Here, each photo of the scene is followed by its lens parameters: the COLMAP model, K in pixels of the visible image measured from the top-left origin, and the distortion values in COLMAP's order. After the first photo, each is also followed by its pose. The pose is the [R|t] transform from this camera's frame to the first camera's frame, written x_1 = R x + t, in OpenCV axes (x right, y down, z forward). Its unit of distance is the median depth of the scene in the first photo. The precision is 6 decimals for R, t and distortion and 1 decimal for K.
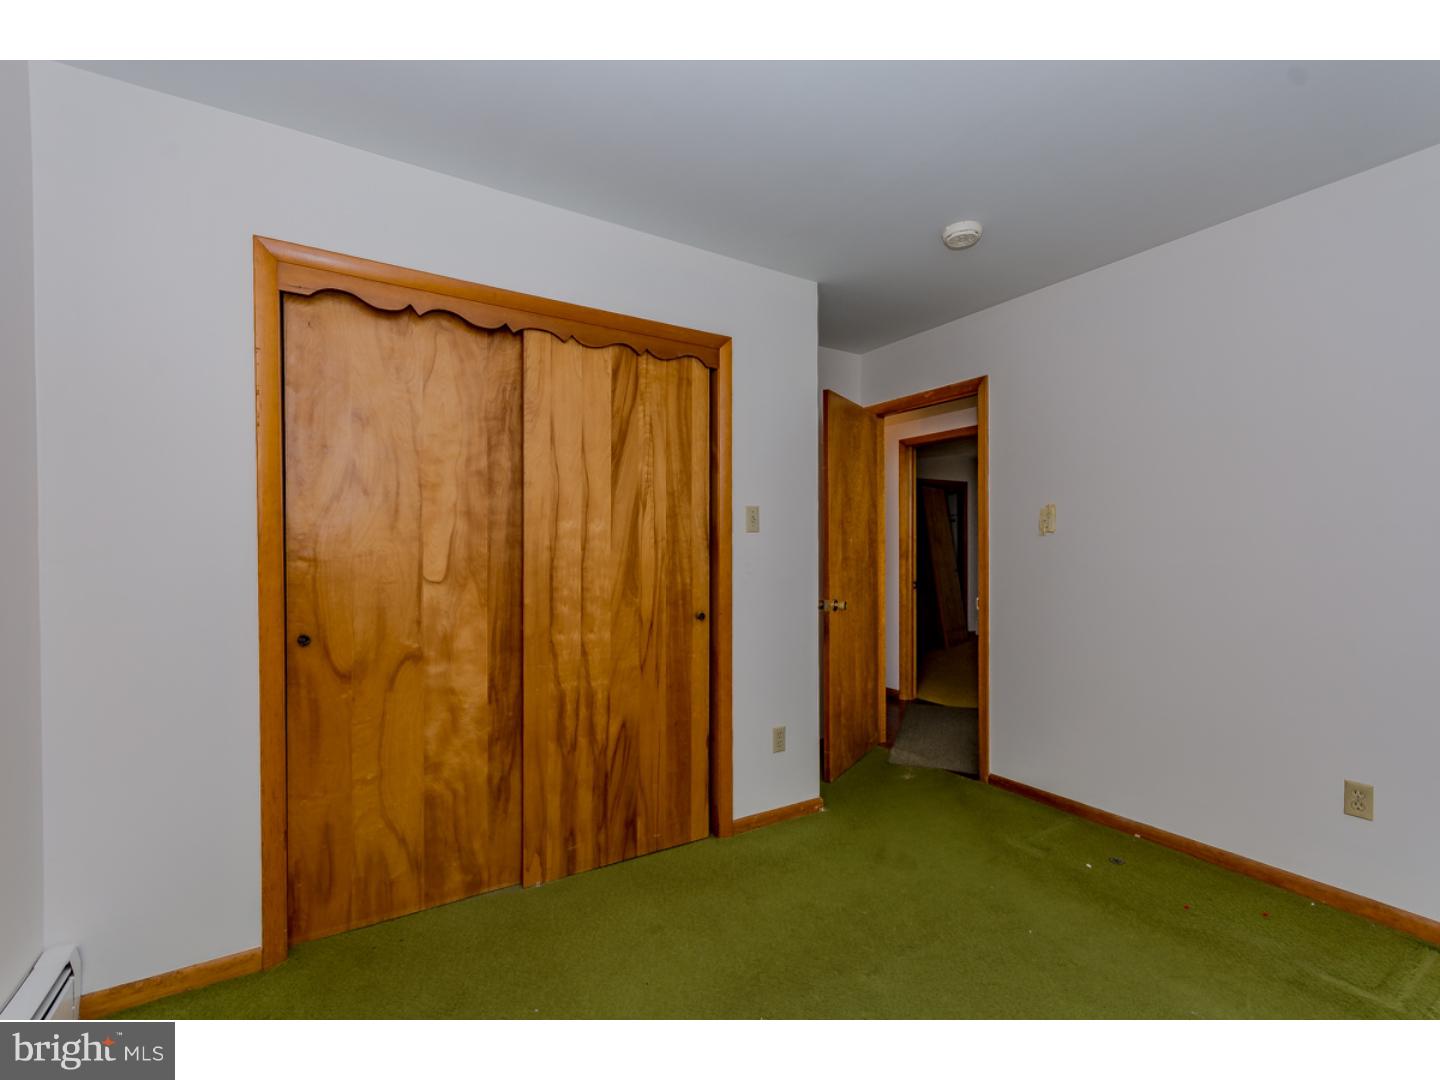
lens RADIAL K [[631.1, 0, 718.7], [0, 631.1, 547.4], [0, 0, 1]] dist [0.001903, 0.000375]
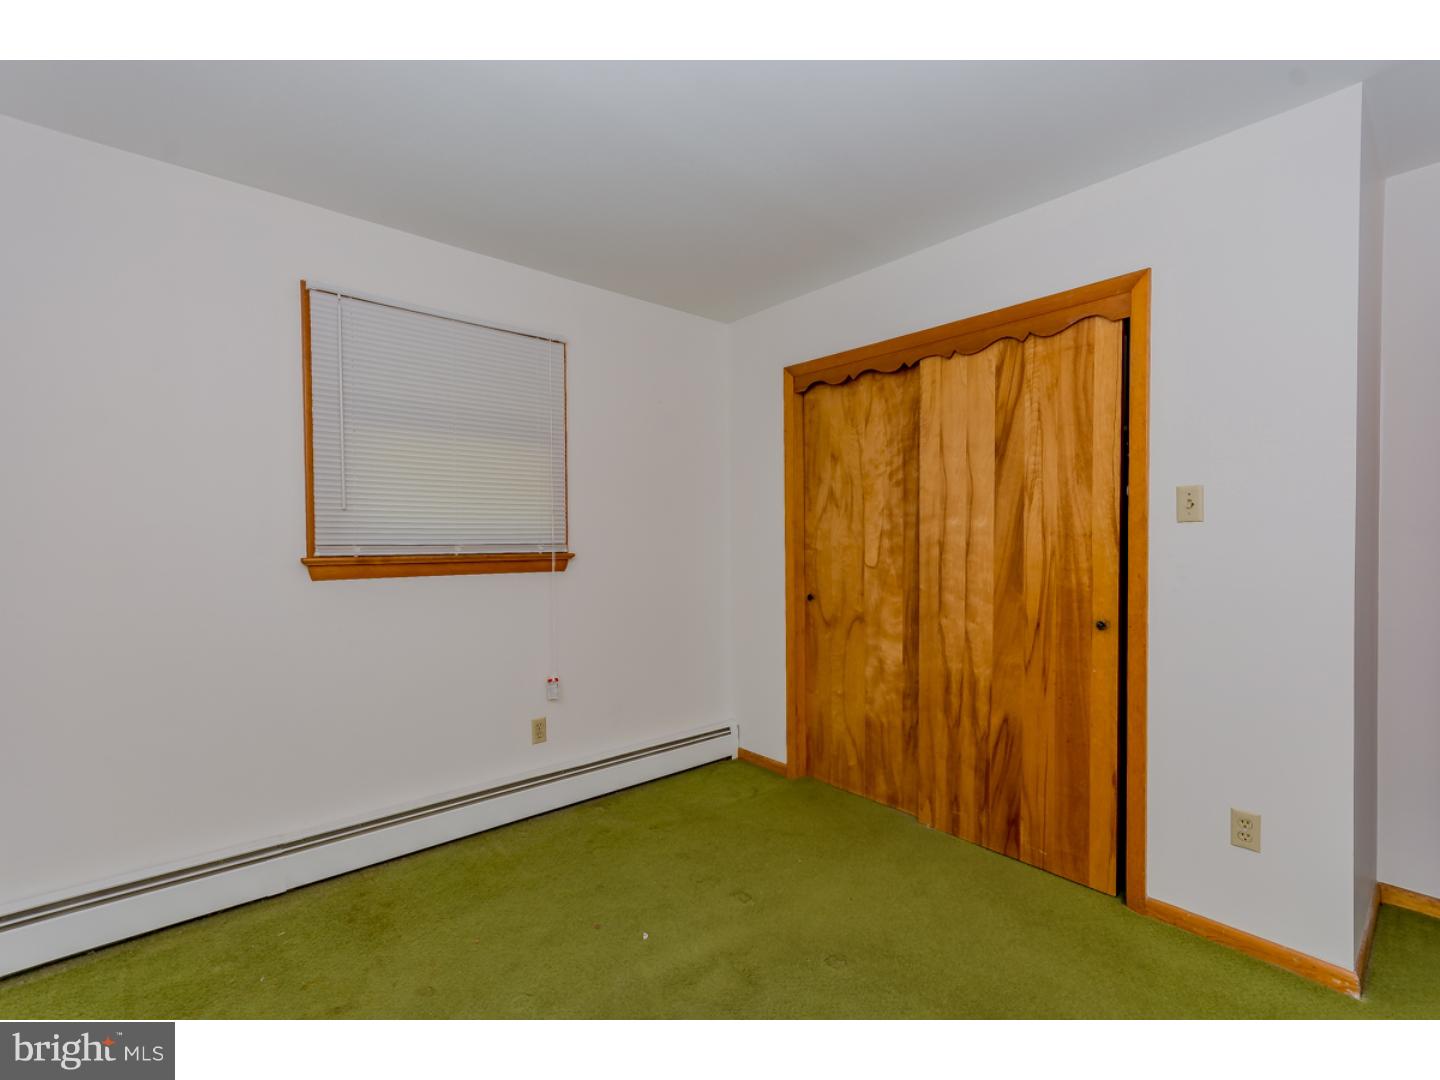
lens RADIAL K [[631.1, 0, 718.7], [0, 631.1, 547.4], [0, 0, 1]] dist [0.001903, 0.000375]
pose [[0.166743, 0.014183, -0.985898, 0.777732], [0.002908, 0.999885, 0.014876, -0.008564], [0.985996, -0.005347, 0.166683, 0.399180]]
